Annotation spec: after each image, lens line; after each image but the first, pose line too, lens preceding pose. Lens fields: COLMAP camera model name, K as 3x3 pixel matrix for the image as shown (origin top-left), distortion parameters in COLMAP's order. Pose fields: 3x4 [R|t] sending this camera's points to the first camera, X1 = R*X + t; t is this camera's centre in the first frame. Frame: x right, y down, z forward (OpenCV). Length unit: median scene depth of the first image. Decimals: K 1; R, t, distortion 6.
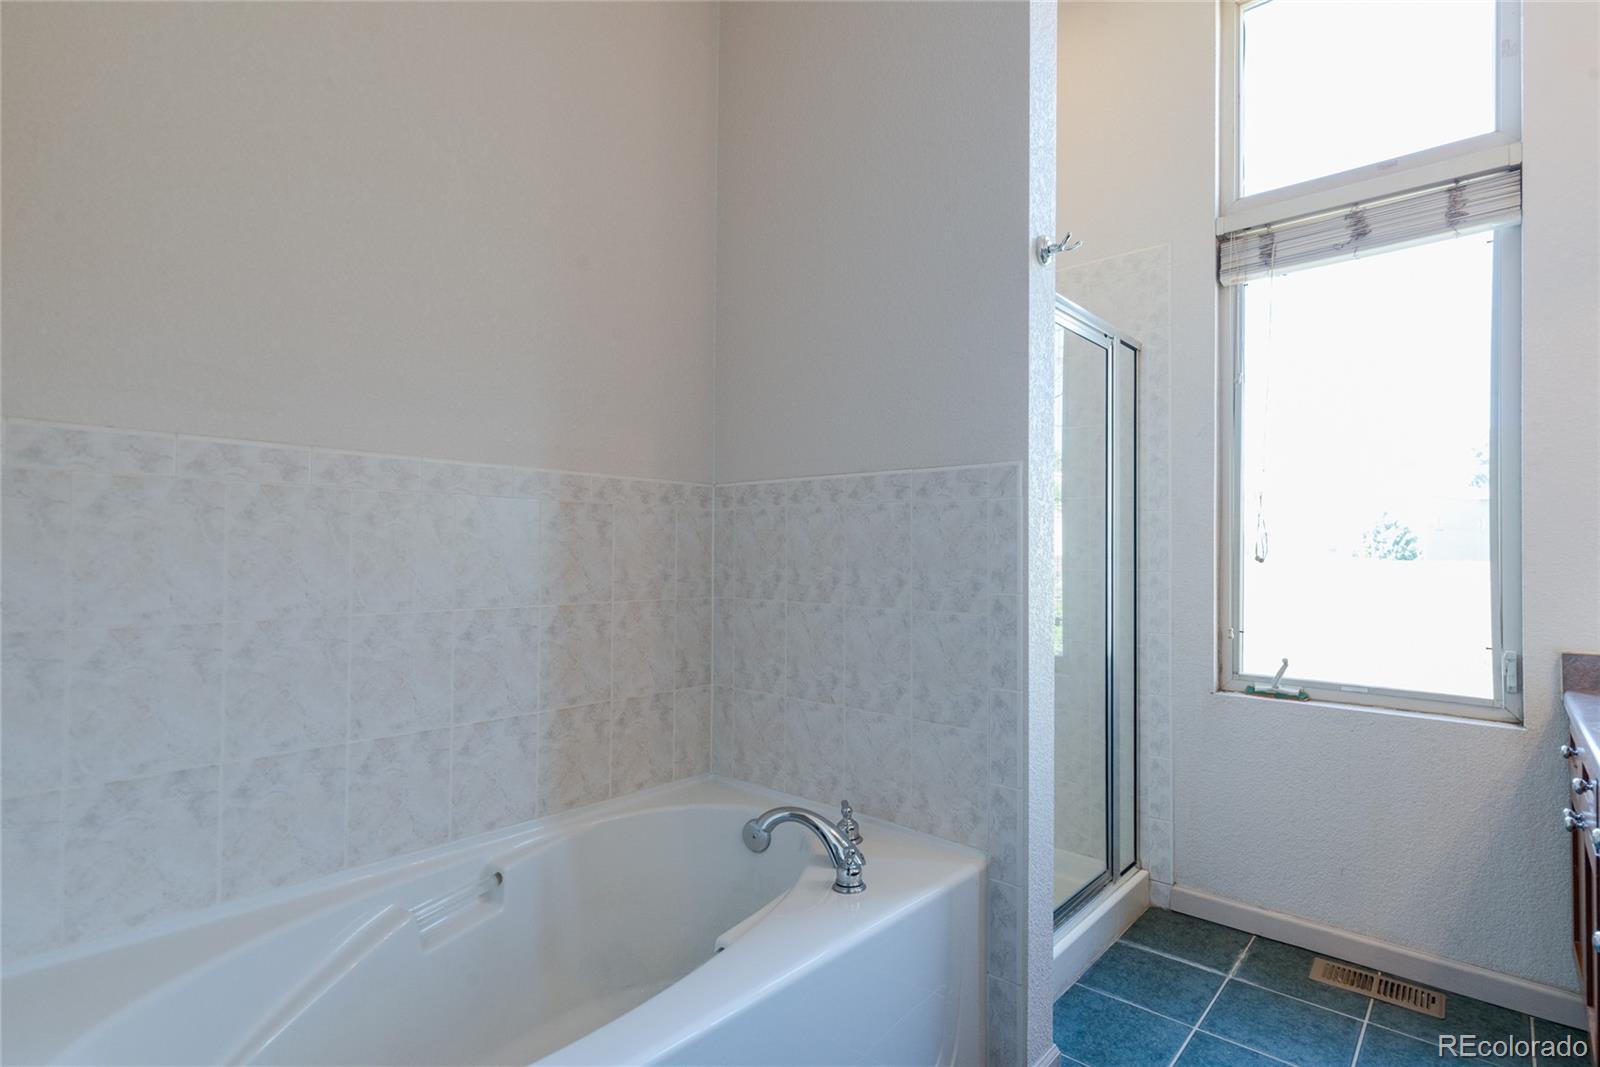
lens RADIAL K [[781.6, 0, 824.4], [0, 781.6, 539.9], [0, 0, 1]] dist [0.004813, 0.001013]
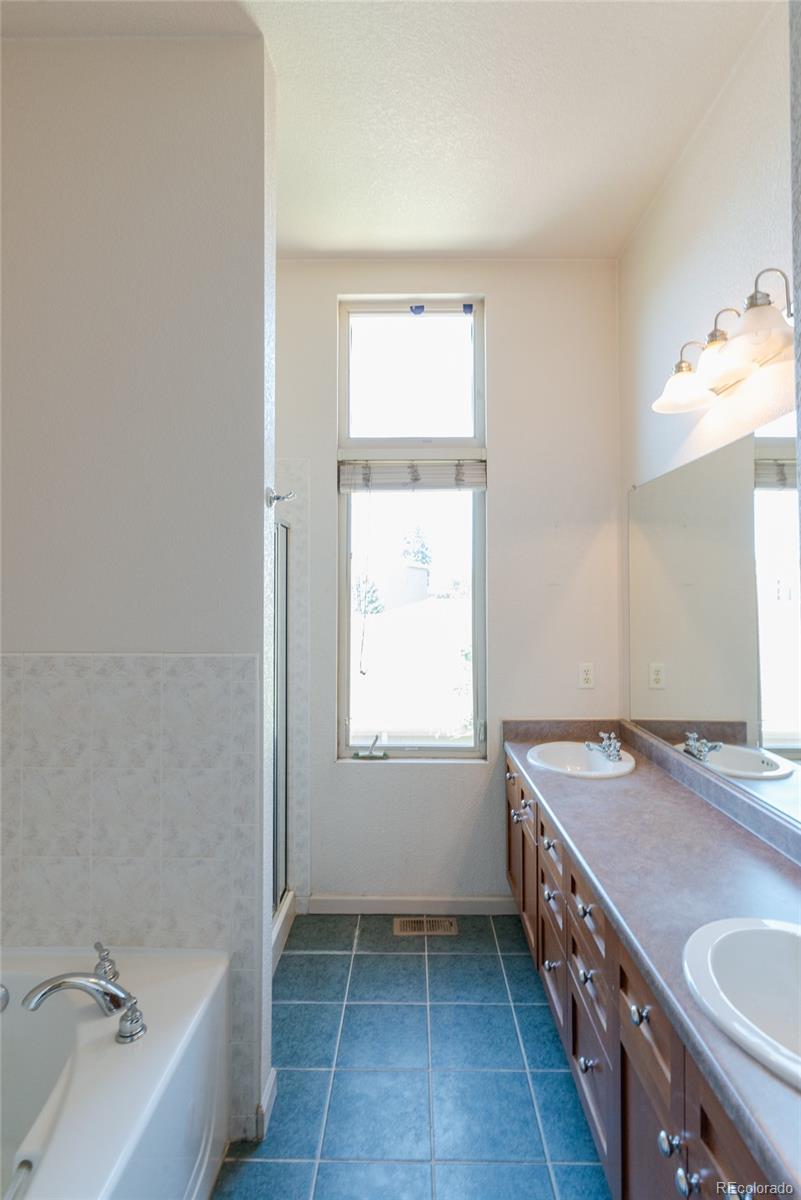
lens RADIAL K [[597.3, 0, 403.6], [0, 597.3, 581.8], [0, 0, 1]] dist [-0.000277, 0.001267]
pose [[0.768406, 0.007627, 0.639918, -0.167194], [-0.003139, 0.999962, -0.008149, -0.165723], [-0.639955, 0.004254, 0.768400, 0.028335]]
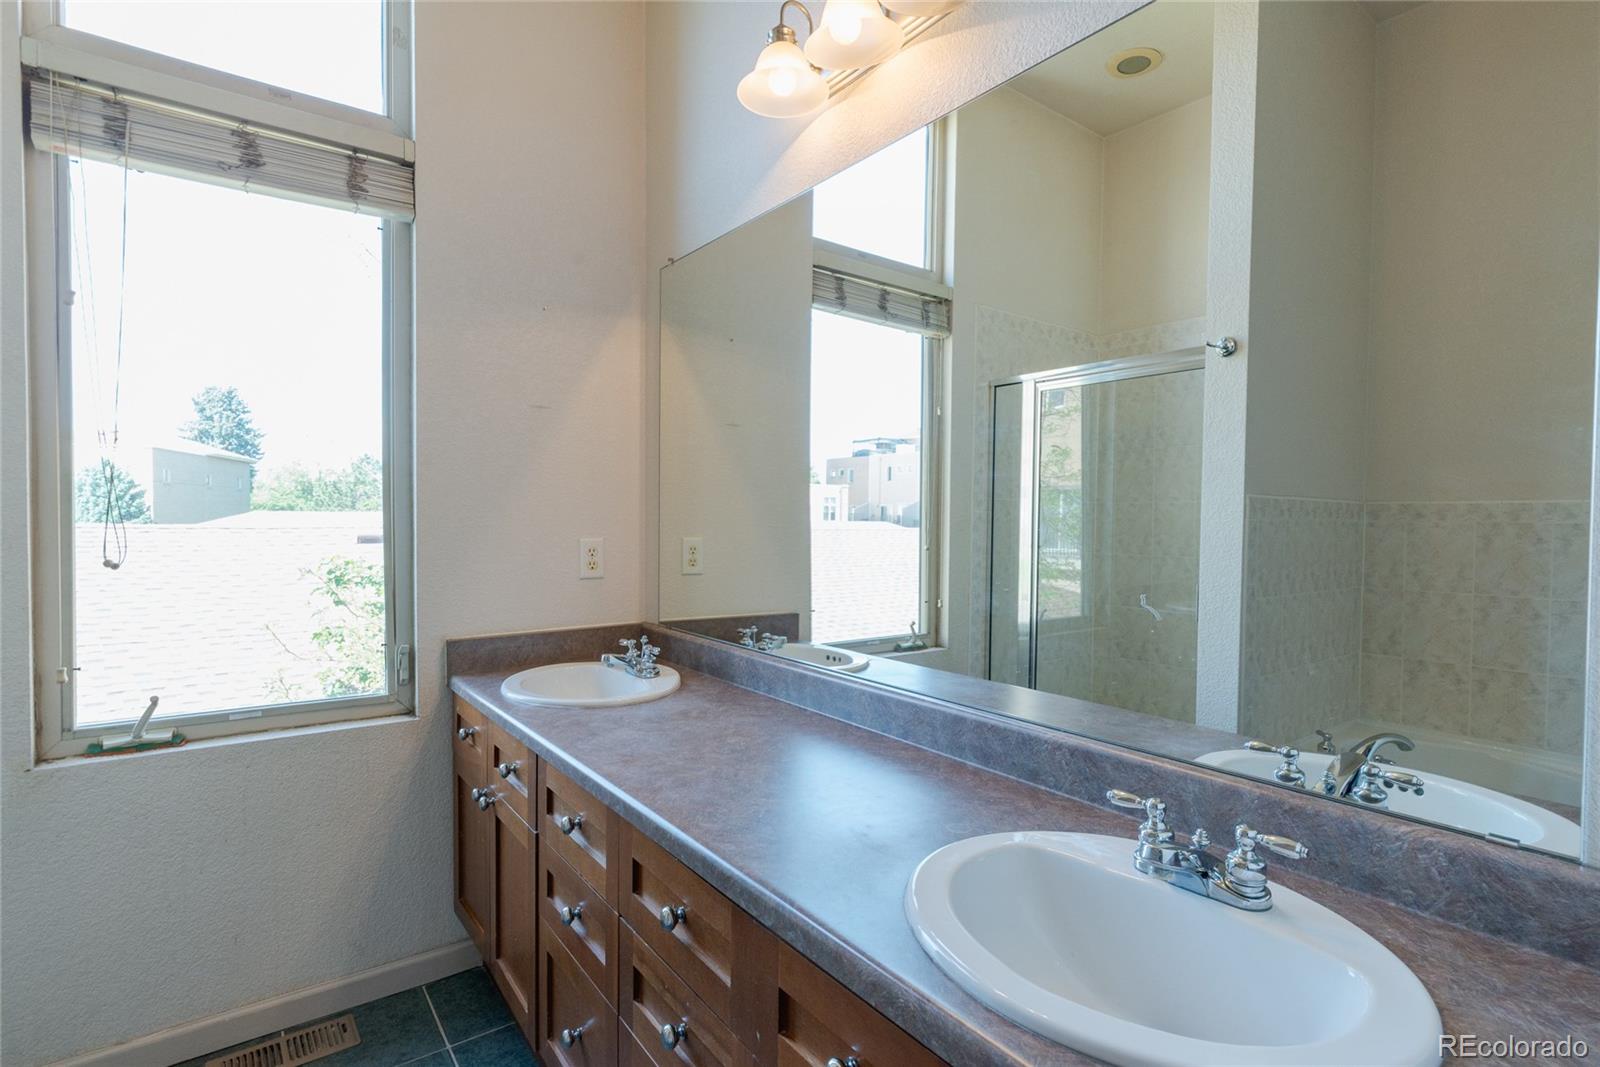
lens RADIAL K [[796.4, 0, 828.7], [0, 796.4, 537.4], [0, 0, 1]] dist [-0.000277, 0.001267]
pose [[0.206662, -0.031405, 0.977908, -0.017239], [-0.021701, 0.999092, 0.036671, -0.045019], [-0.978172, -0.028800, 0.205793, 0.241007]]
